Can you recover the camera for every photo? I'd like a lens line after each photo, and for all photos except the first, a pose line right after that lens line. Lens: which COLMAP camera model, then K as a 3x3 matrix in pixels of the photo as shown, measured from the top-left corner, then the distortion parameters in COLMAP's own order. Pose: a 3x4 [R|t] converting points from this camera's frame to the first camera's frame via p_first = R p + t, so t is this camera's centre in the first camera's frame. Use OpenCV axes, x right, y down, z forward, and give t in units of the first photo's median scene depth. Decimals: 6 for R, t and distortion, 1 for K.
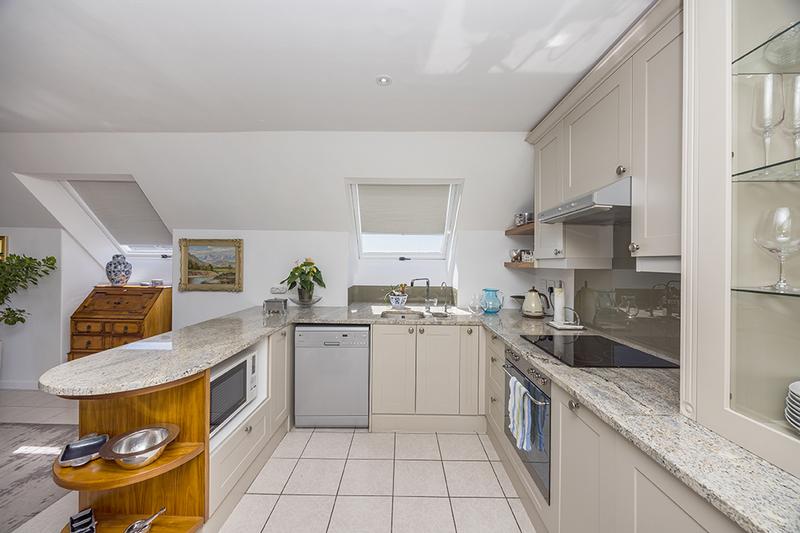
lens RADIAL K [[305.4, 0, 399.3], [0, 305.4, 265.1], [0, 0, 1]] dist [0.000788, 0.000025]
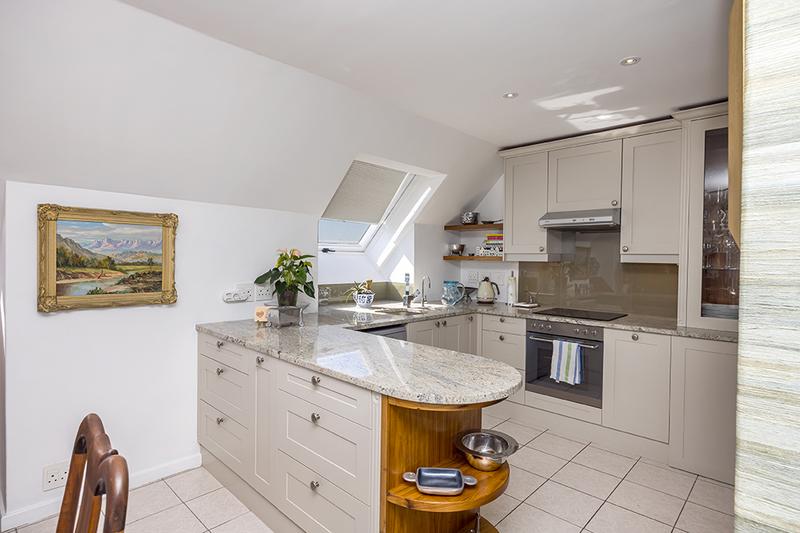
lens RADIAL K [[419.0, 0, 401.0], [0, 419.0, 263.4], [0, 0, 1]] dist [0.000421, 0.000059]
pose [[0.680502, -0.008890, 0.732692, -0.808819], [-0.001050, 0.999914, 0.013108, -0.001576], [-0.732746, -0.009690, 0.680434, 0.127725]]
